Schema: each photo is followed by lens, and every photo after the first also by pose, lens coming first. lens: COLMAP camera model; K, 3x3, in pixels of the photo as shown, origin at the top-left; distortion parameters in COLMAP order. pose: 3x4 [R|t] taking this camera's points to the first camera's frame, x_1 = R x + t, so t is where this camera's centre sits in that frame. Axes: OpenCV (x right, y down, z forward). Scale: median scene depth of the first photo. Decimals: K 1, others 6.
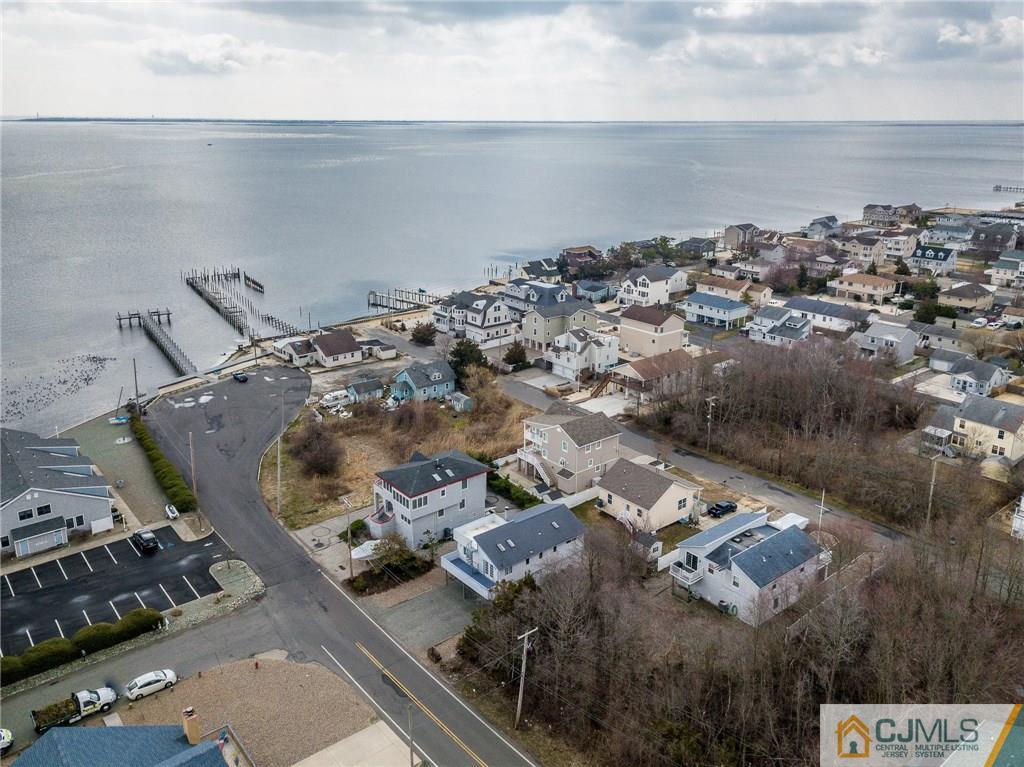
lens RADIAL K [[779.2, 0, 512.0], [0, 779.2, 383.5], [0, 0, 1]] dist [0.040701, 0.001844]
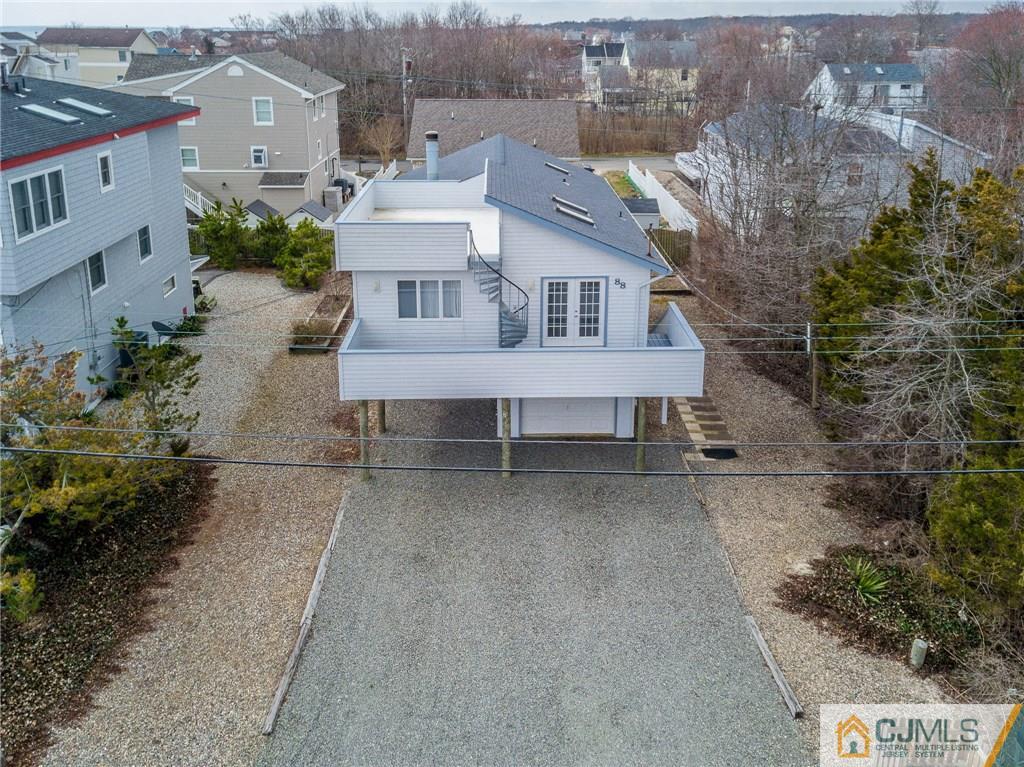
lens RADIAL K [[809.1, 0, 515.6], [0, 809.1, 221.6], [0, 0, 1]] dist [0.004254, -0.002664]
pose [[0.619415, -0.182418, 0.763576, -0.185425], [0.251263, 0.967533, 0.027318, 0.166378], [-0.743769, 0.174937, 0.645139, 0.701327]]
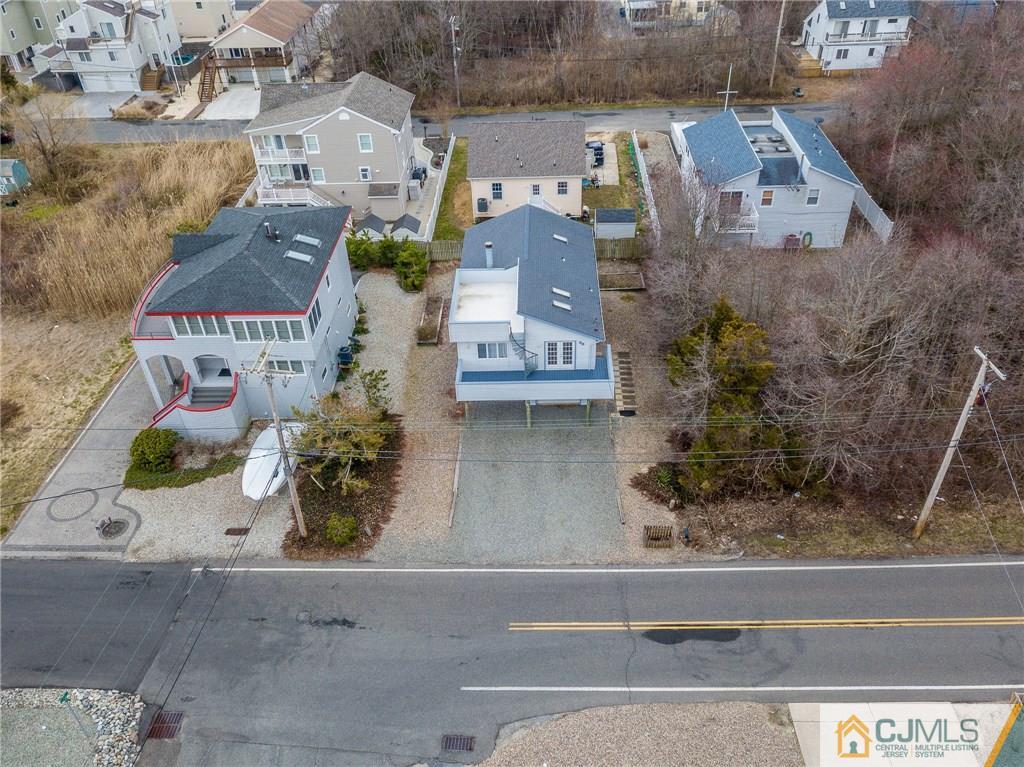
lens RADIAL K [[779.2, 0, 512.0], [0, 779.2, 383.5], [0, 0, 1]] dist [0.040701, 0.001844]
pose [[0.655856, -0.486675, 0.577062, -0.292345], [0.278228, 0.866462, 0.414527, 0.028470], [-0.701743, -0.111315, 0.703681, 0.545618]]
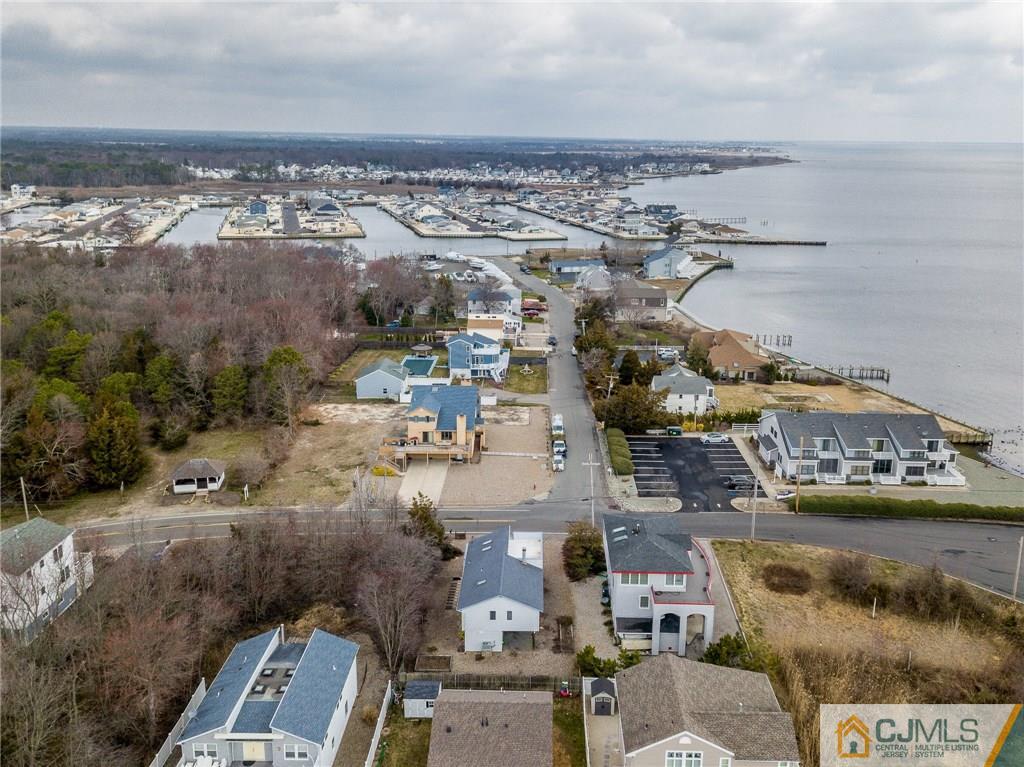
lens RADIAL K [[779.2, 0, 512.0], [0, 779.2, 383.5], [0, 0, 1]] dist [0.040701, 0.001844]
pose [[-0.666523, 0.213442, -0.714276, 0.529571], [-0.248084, 0.840020, 0.482515, -0.377356], [0.702995, 0.498807, -0.506941, 1.188161]]
